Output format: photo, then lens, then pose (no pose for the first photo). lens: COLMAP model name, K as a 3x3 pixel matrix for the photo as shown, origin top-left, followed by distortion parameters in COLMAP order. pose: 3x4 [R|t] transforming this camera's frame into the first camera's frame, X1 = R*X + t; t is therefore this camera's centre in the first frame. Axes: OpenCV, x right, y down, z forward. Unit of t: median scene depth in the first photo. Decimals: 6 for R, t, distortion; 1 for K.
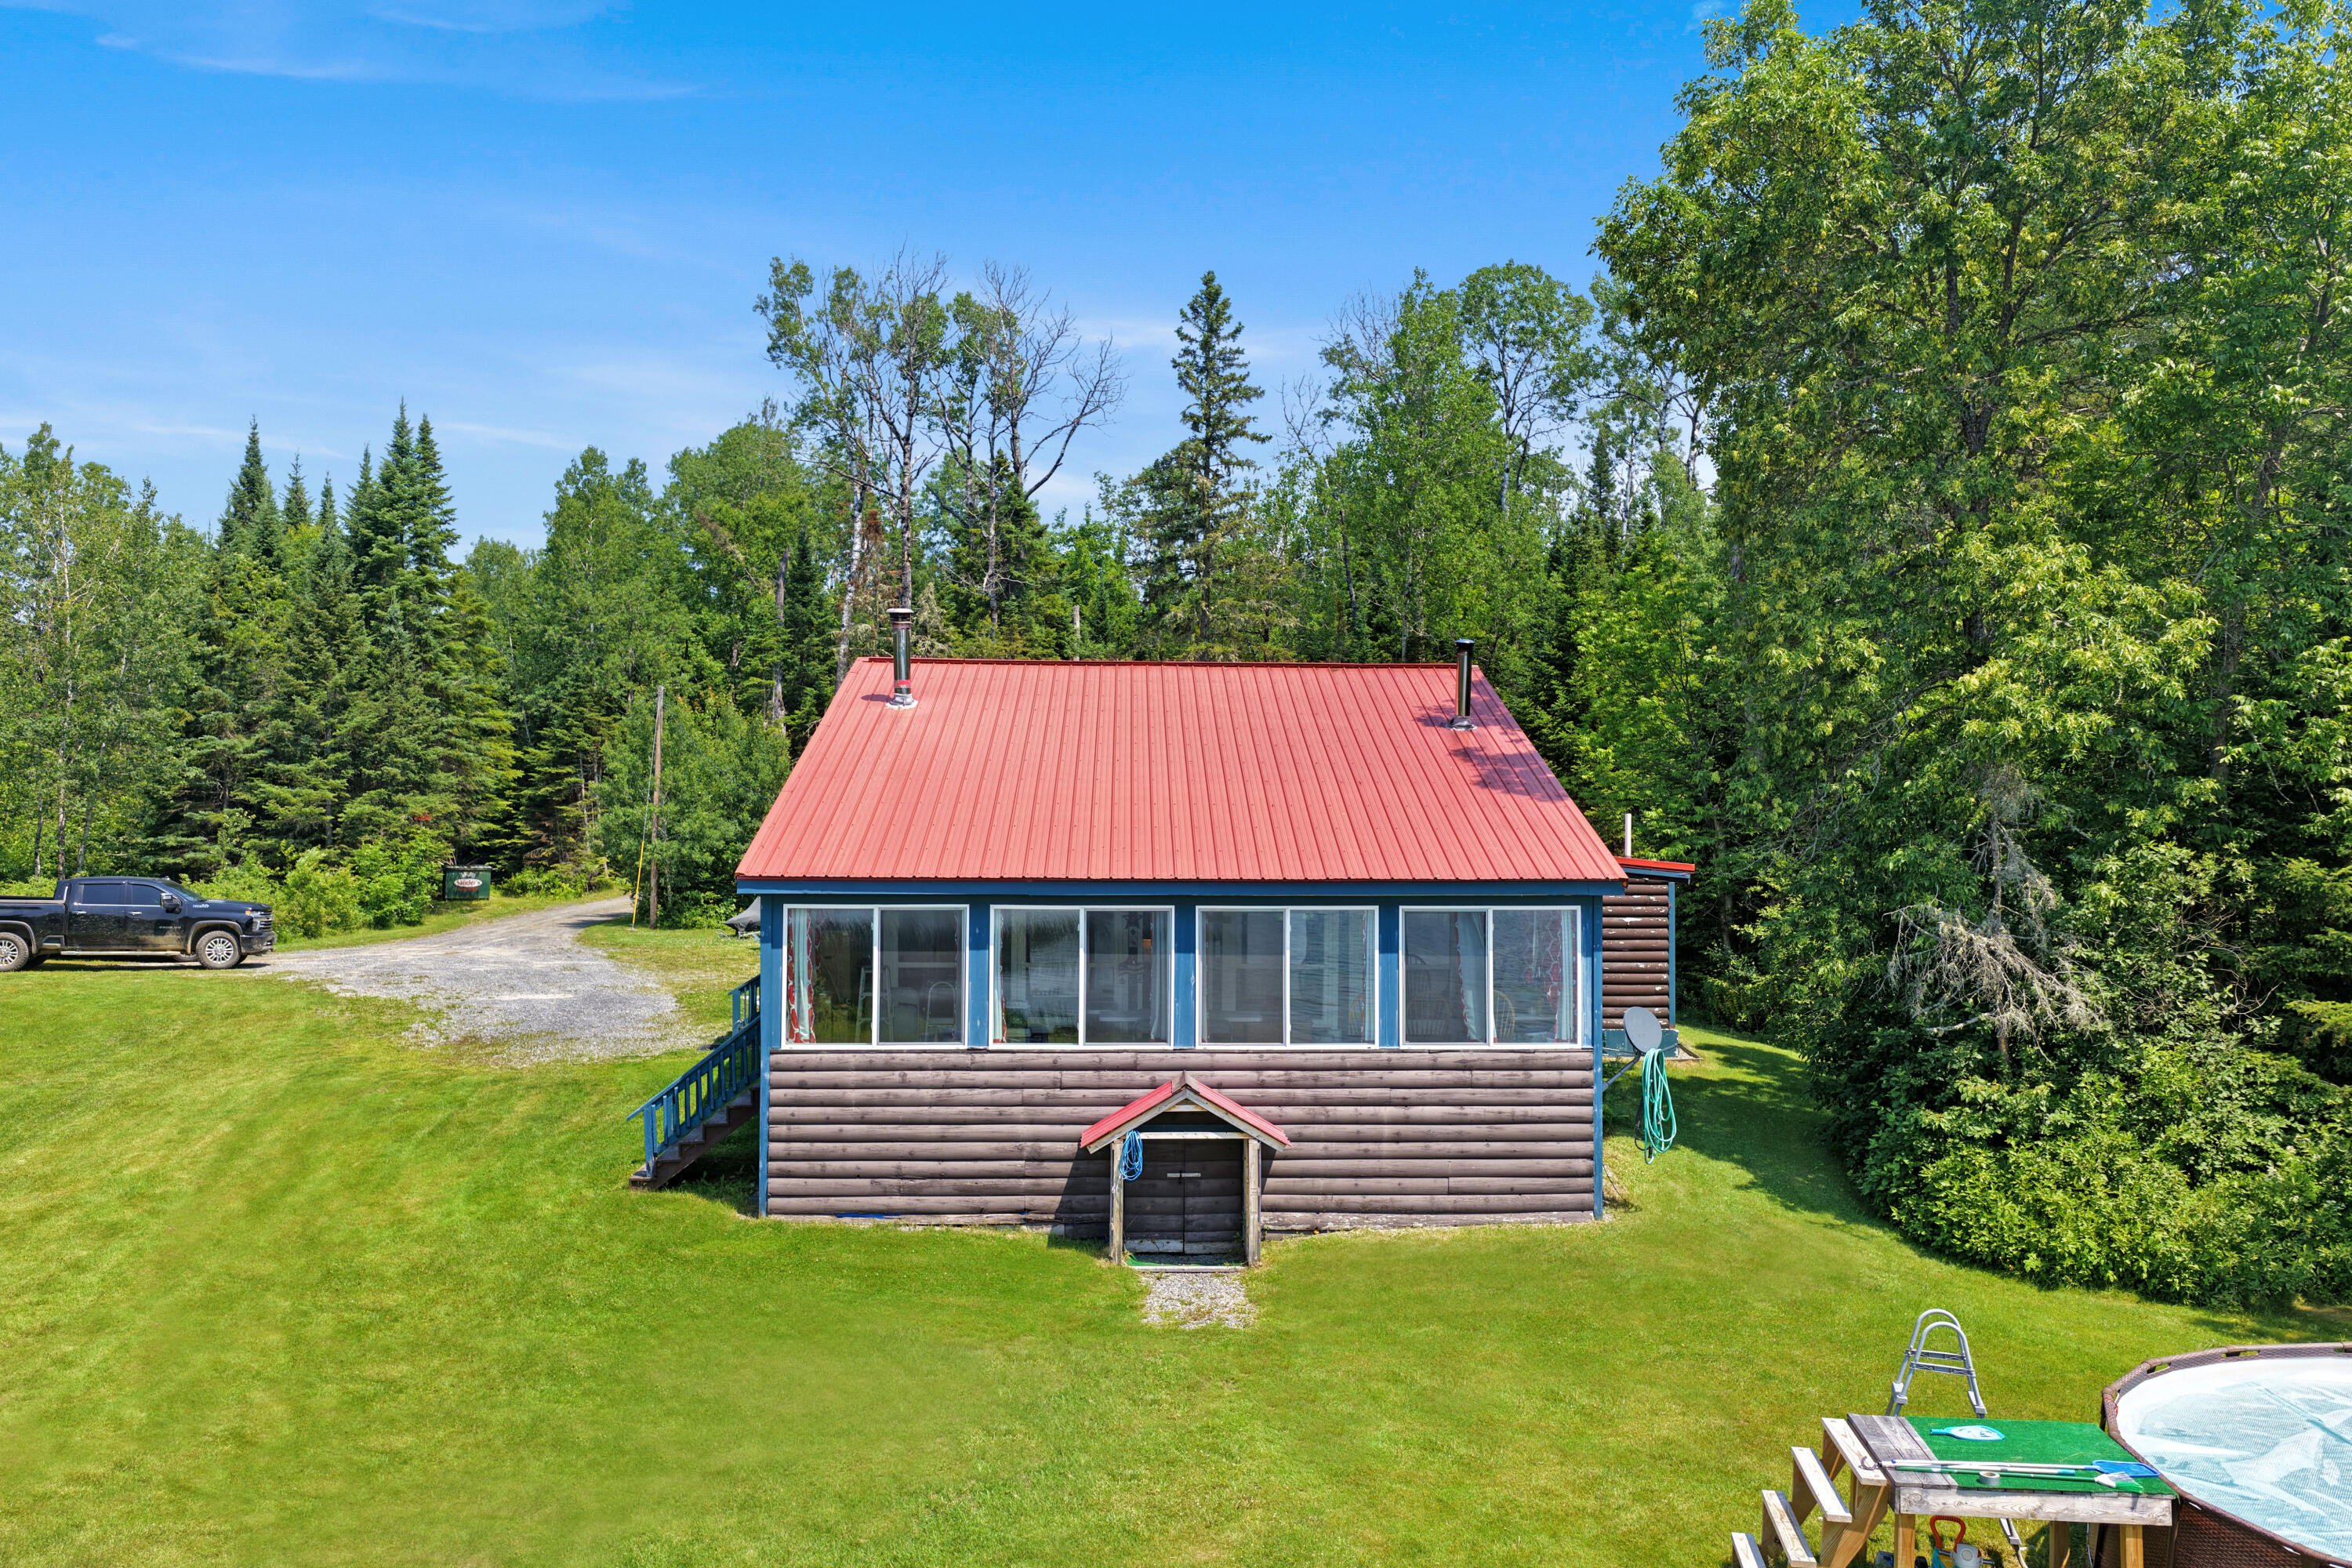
lens RADIAL K [[1924.0, 0, 1179.7], [0, 1924.0, 784.7], [0, 0, 1]] dist [0.026263, 0.012506]
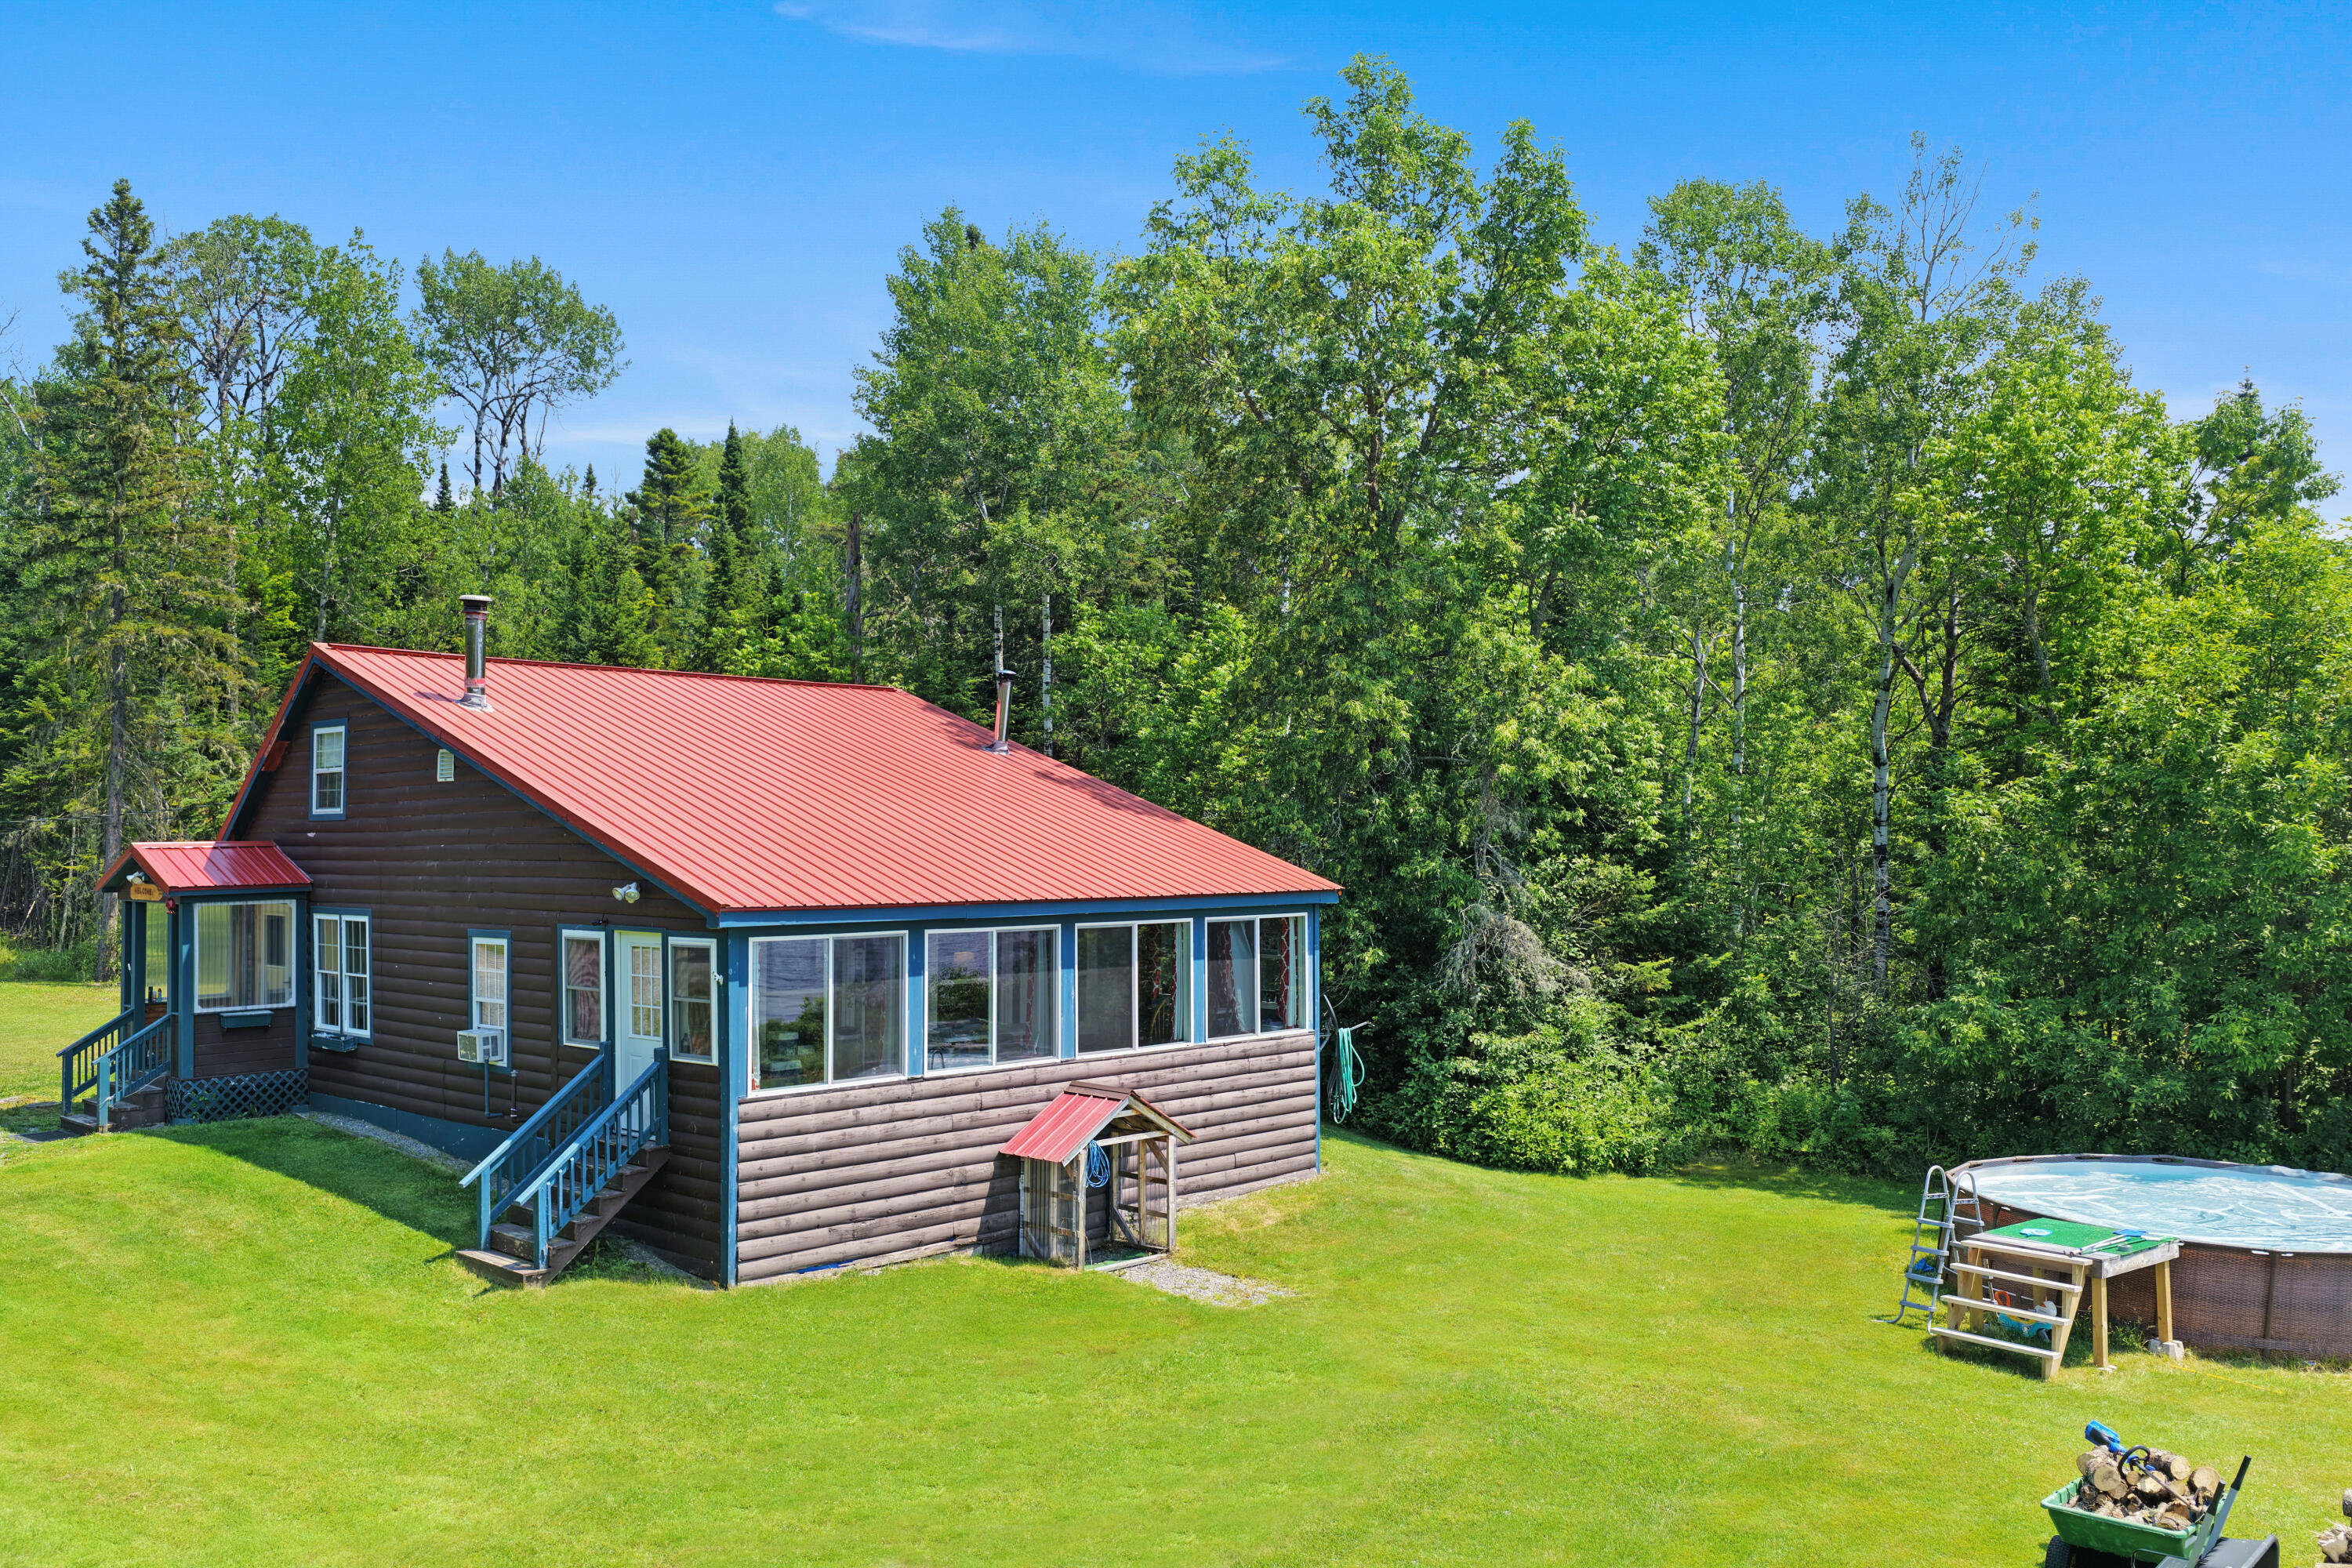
lens RADIAL K [[1924.0, 0, 1181.3], [0, 1924.0, 790.8], [0, 0, 1]] dist [0.026263, 0.012506]
pose [[0.717674, 0.012672, 0.696264, -0.688528], [-0.012157, 0.999910, -0.005668, -0.004375], [-0.696273, -0.004396, 0.717763, 0.207288]]
